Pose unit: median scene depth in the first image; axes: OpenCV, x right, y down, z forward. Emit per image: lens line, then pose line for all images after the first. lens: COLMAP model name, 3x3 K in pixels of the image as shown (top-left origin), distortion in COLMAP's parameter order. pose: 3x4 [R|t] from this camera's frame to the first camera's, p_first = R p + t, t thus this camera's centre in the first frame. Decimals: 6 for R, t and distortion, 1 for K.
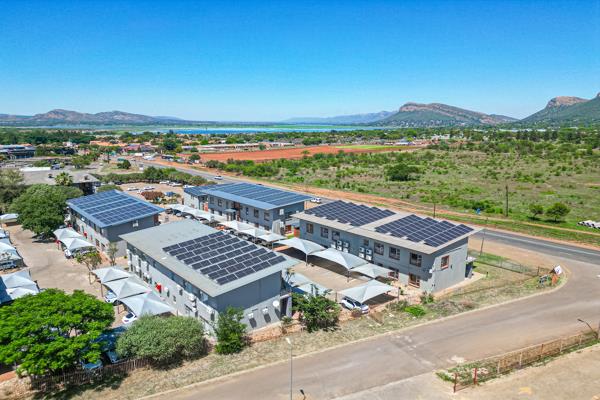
lens RADIAL K [[420.9, 0, 299.8], [0, 420.9, 200.1], [0, 0, 1]] dist [0.025334, -0.000087]
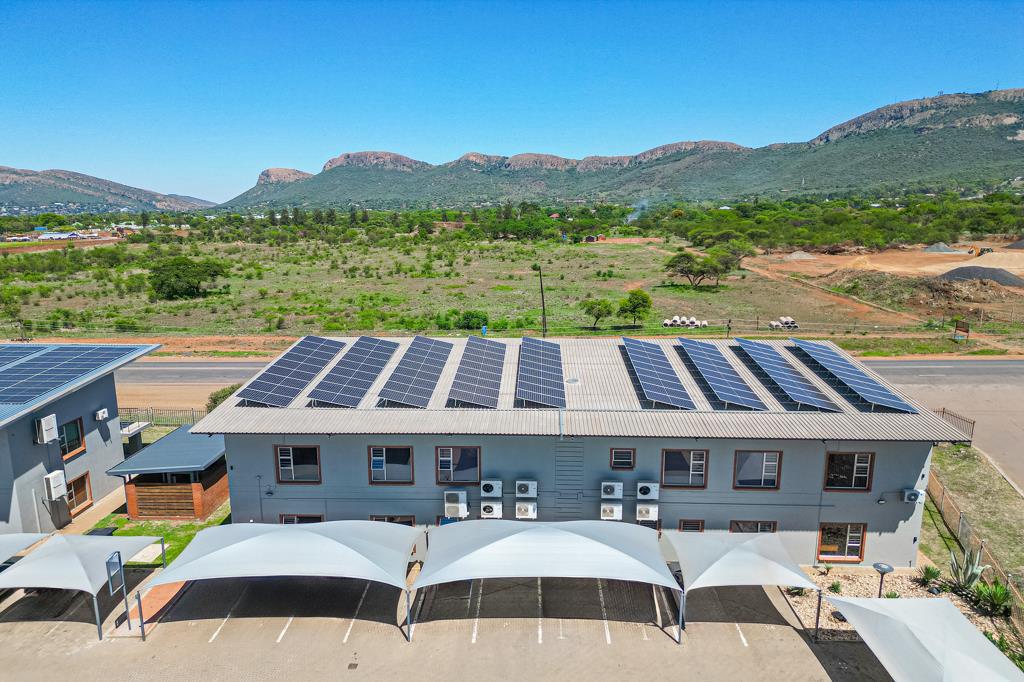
lens RADIAL K [[718.3, 0, 512.3], [0, 718.3, 337.7], [0, 0, 1]] dist [0.025334, -0.000087]
pose [[0.657269, -0.134182, 0.741615, -0.159881], [0.137639, 0.988845, 0.056929, -0.007349], [-0.740981, 0.064658, 0.668406, 0.561378]]
